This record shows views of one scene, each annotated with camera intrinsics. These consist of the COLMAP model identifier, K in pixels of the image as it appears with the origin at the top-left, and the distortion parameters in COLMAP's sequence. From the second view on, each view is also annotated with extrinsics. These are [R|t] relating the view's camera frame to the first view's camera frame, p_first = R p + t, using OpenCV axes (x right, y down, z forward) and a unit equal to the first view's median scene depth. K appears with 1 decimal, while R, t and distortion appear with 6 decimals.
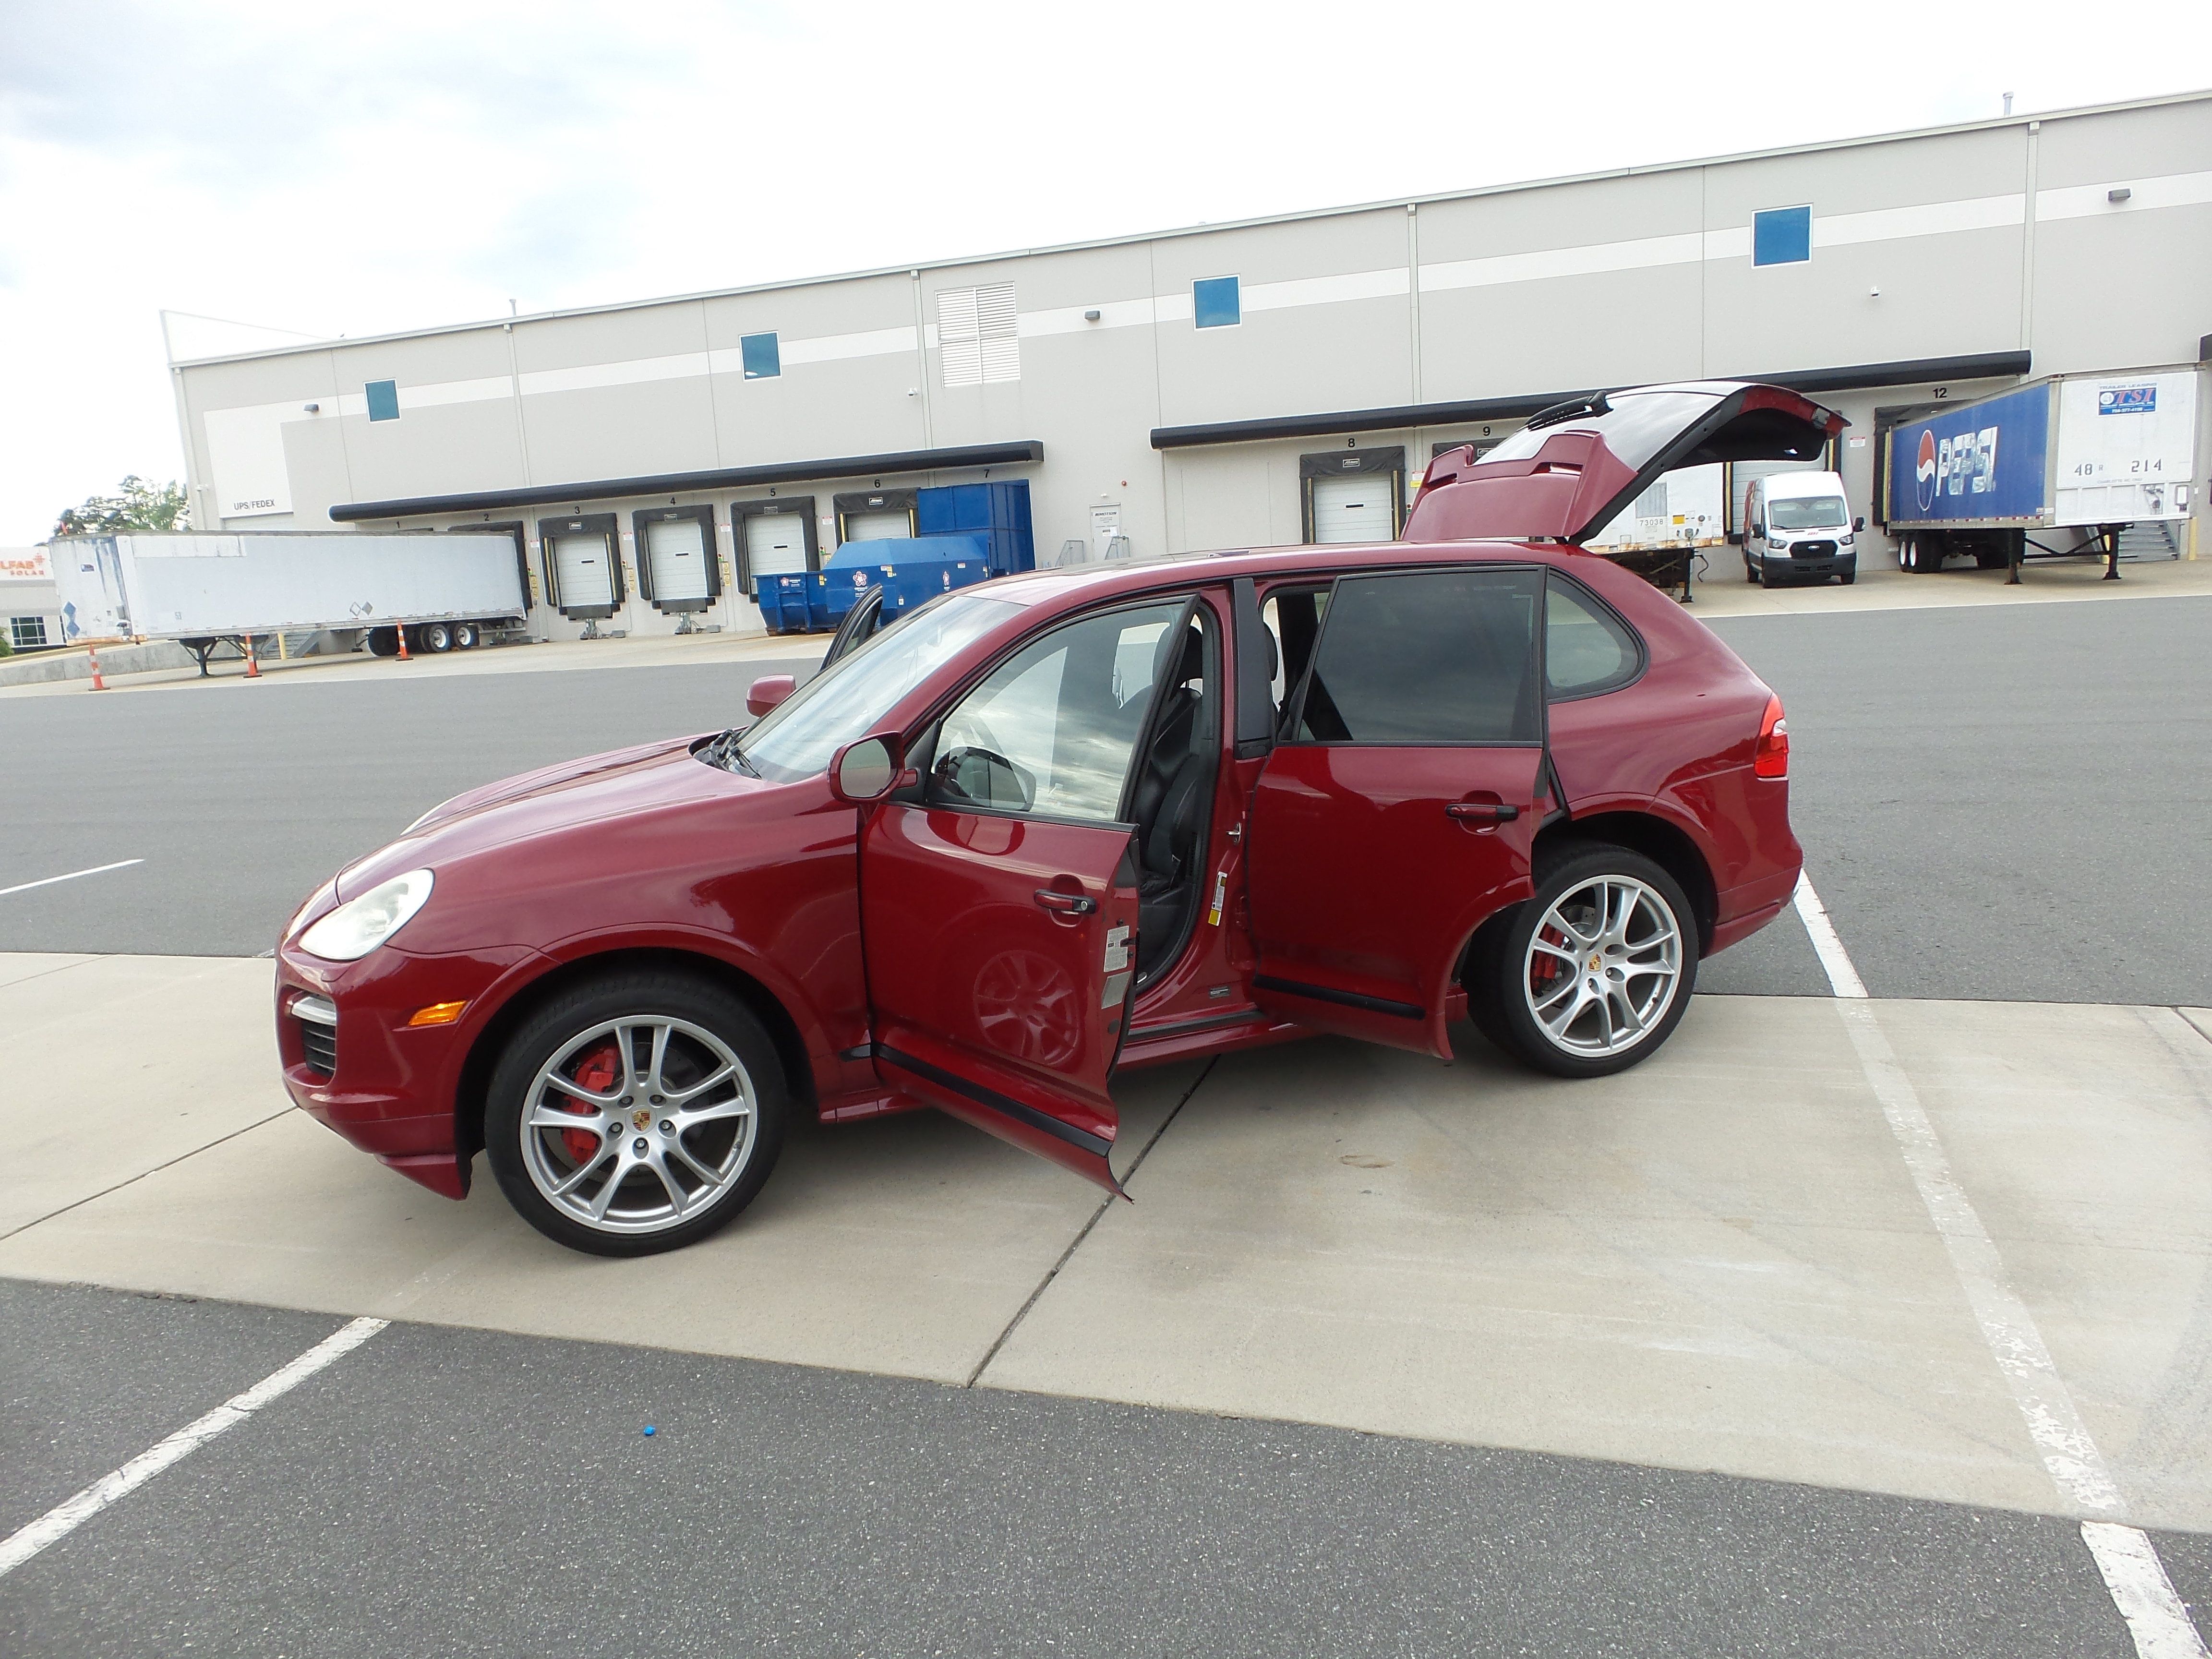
lens RADIAL K [[1566.3, 0, 1103.2], [0, 1566.3, 825.0], [0, 0, 1]] dist [0.003258, 0.007509]
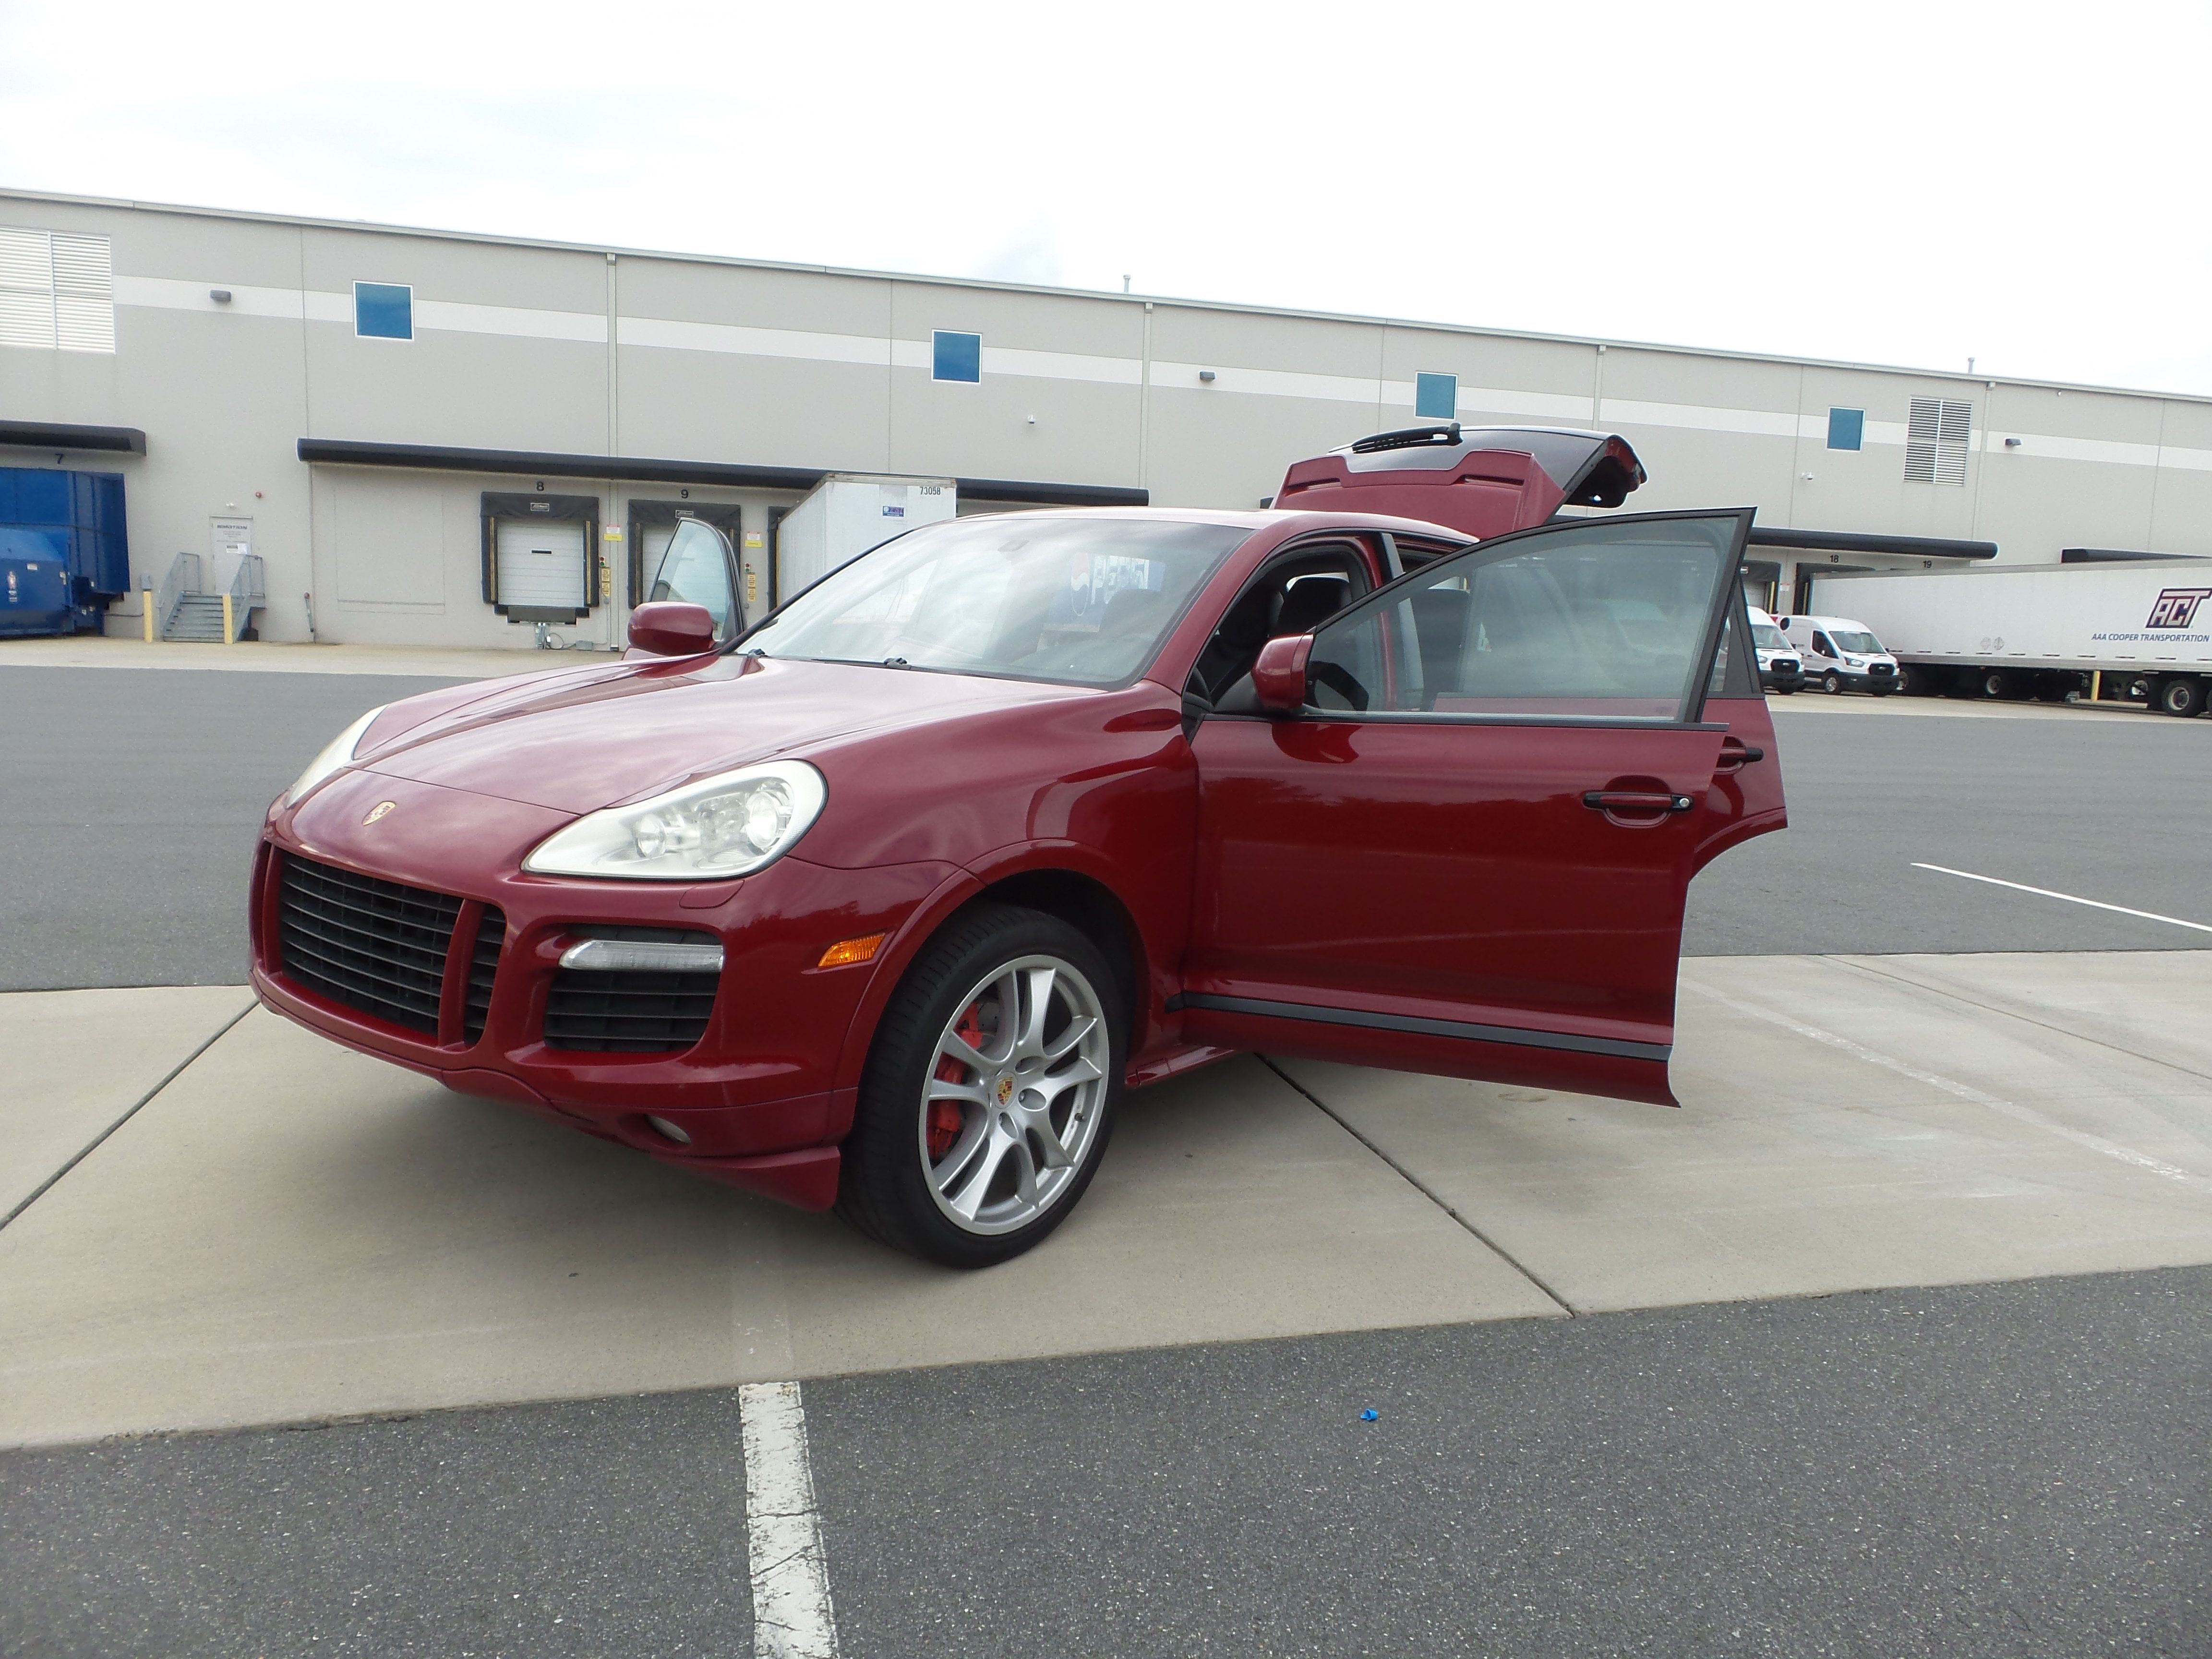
lens RADIAL K [[1566.3, 0, 1103.2], [0, 1566.3, 825.0], [0, 0, 1]] dist [0.003258, 0.007509]
pose [[0.839340, 0.025276, 0.543019, -0.573502], [0.001904, 0.998776, -0.049433, 0.075374], [-0.543604, 0.042525, 0.838264, 0.240649]]
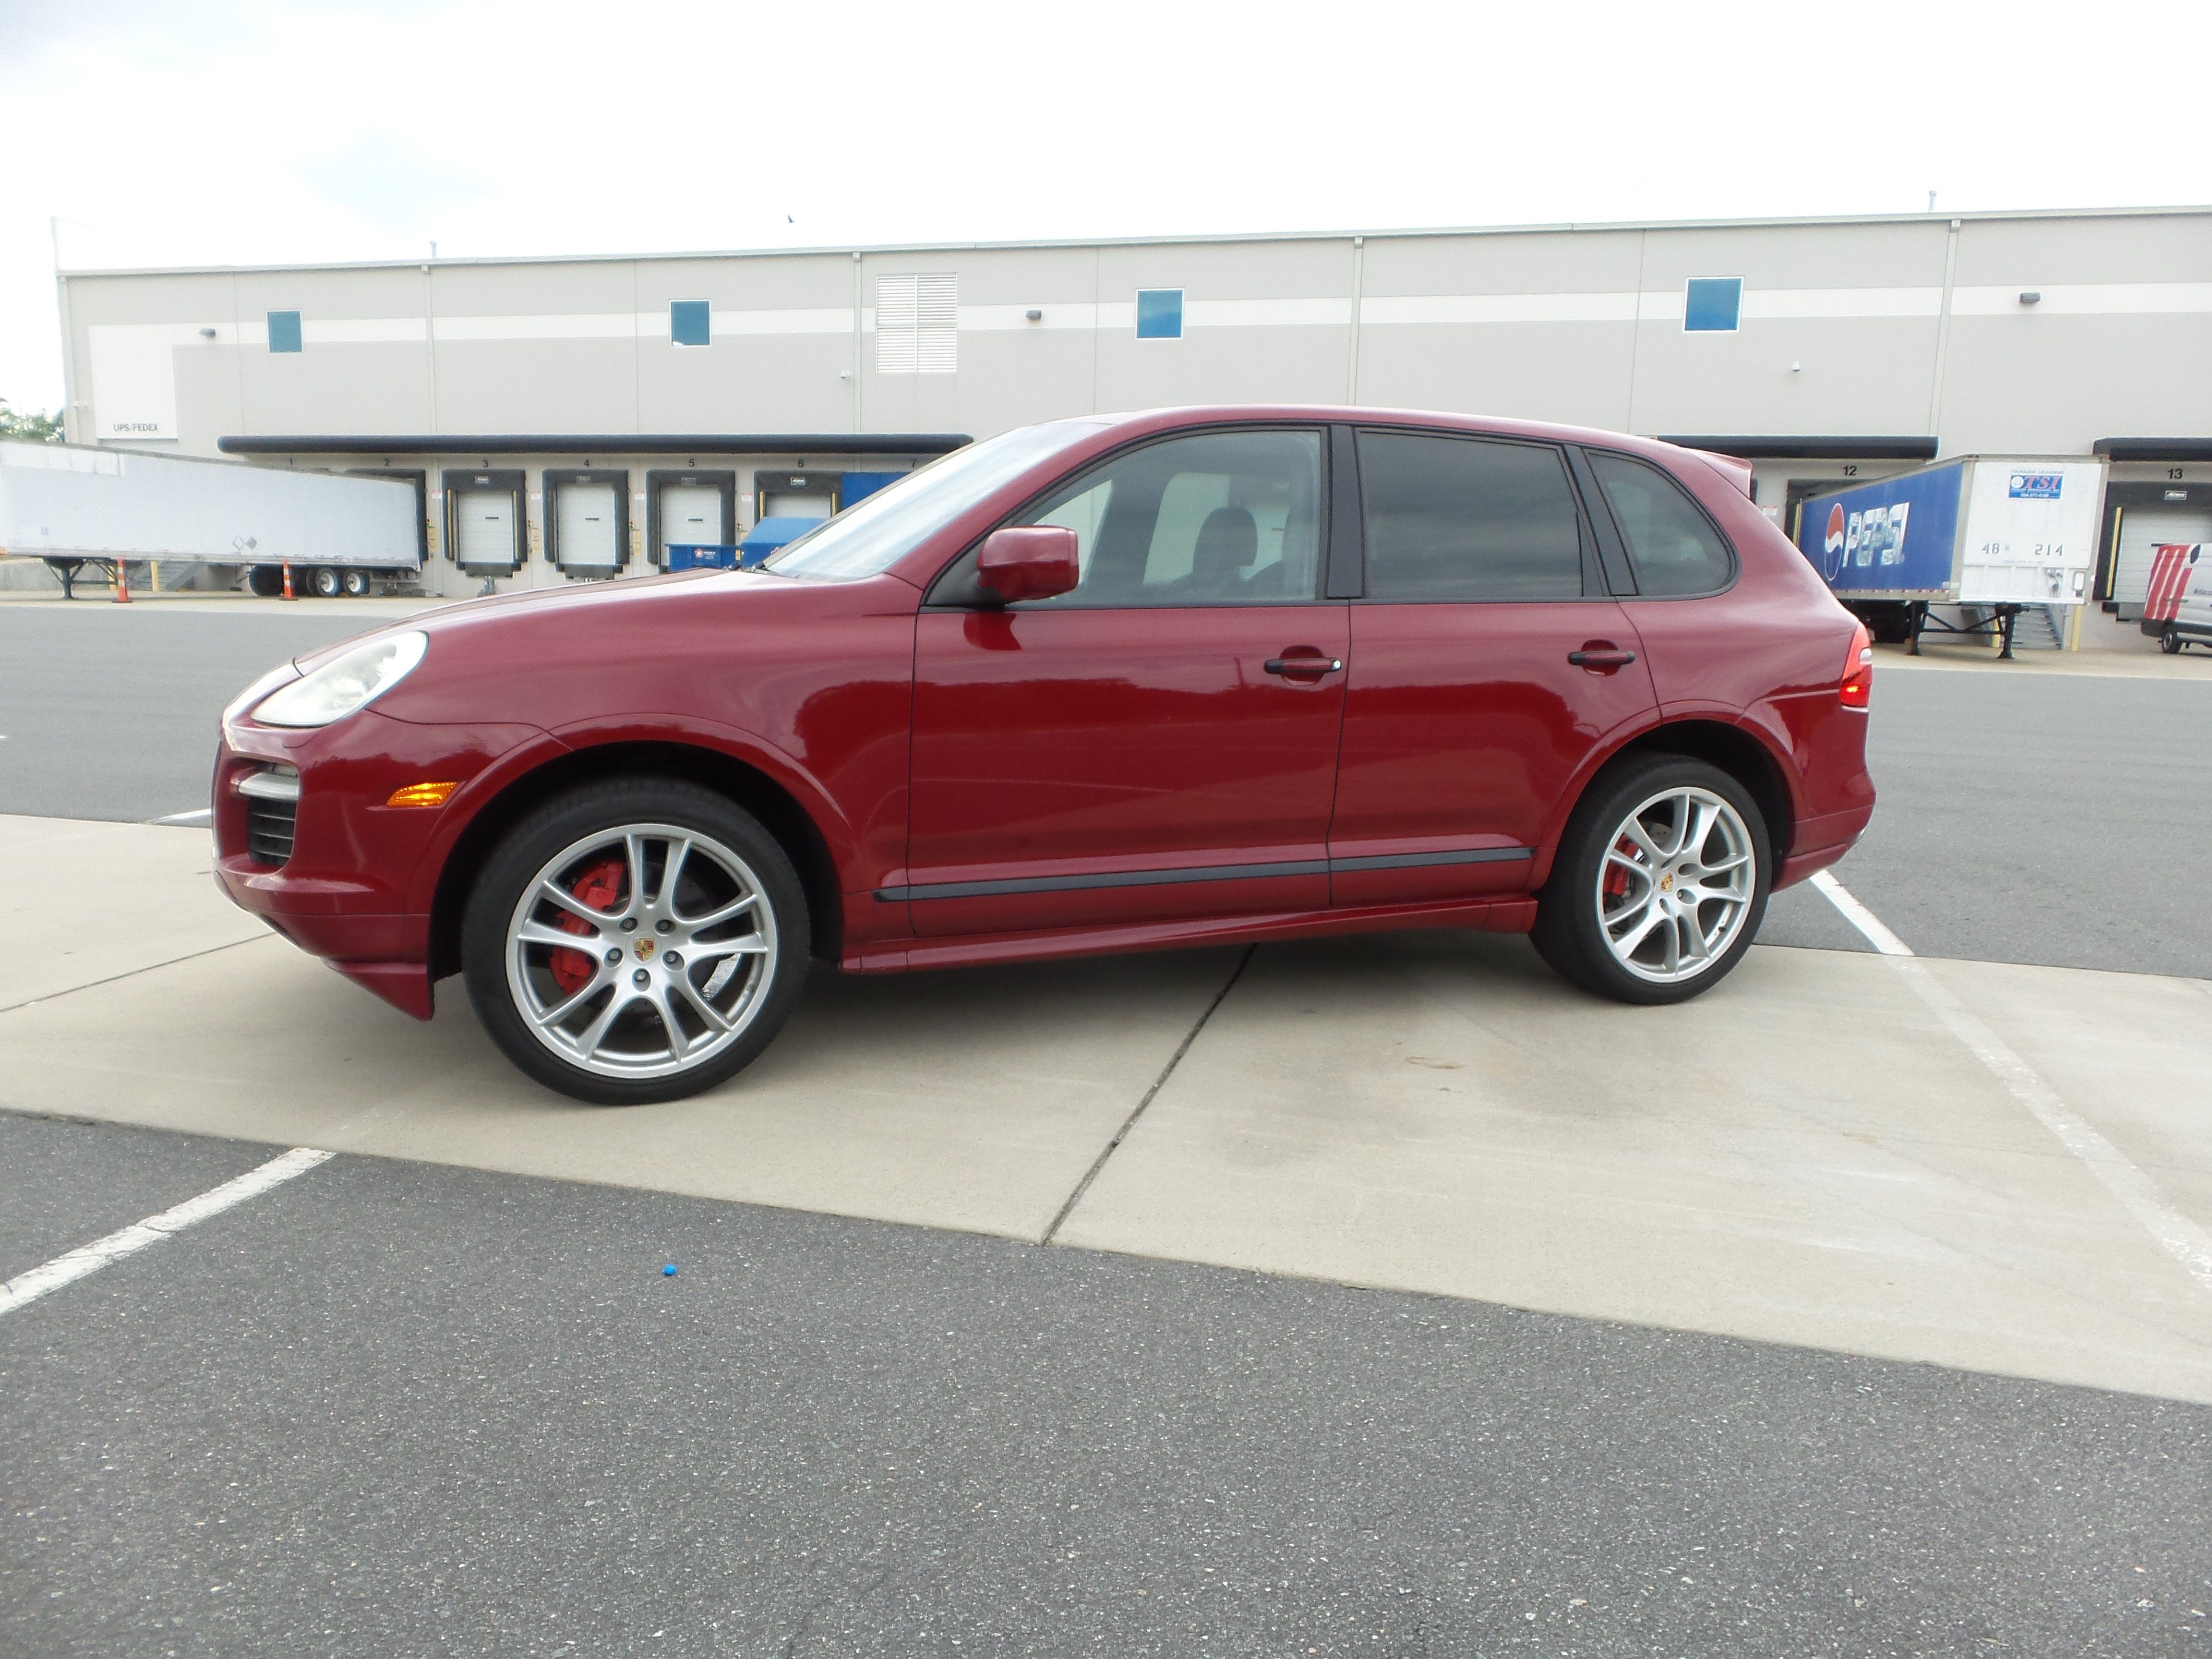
lens RADIAL K [[1562.9, 0, 1106.0], [0, 1562.9, 829.5], [0, 0, 1]] dist [0.012254, -0.006212]
pose [[0.994285, 0.076615, 0.074353, -0.090755], [-0.075713, 0.997019, -0.014880, 0.095842], [-0.075272, 0.009165, 0.997121, 0.093662]]
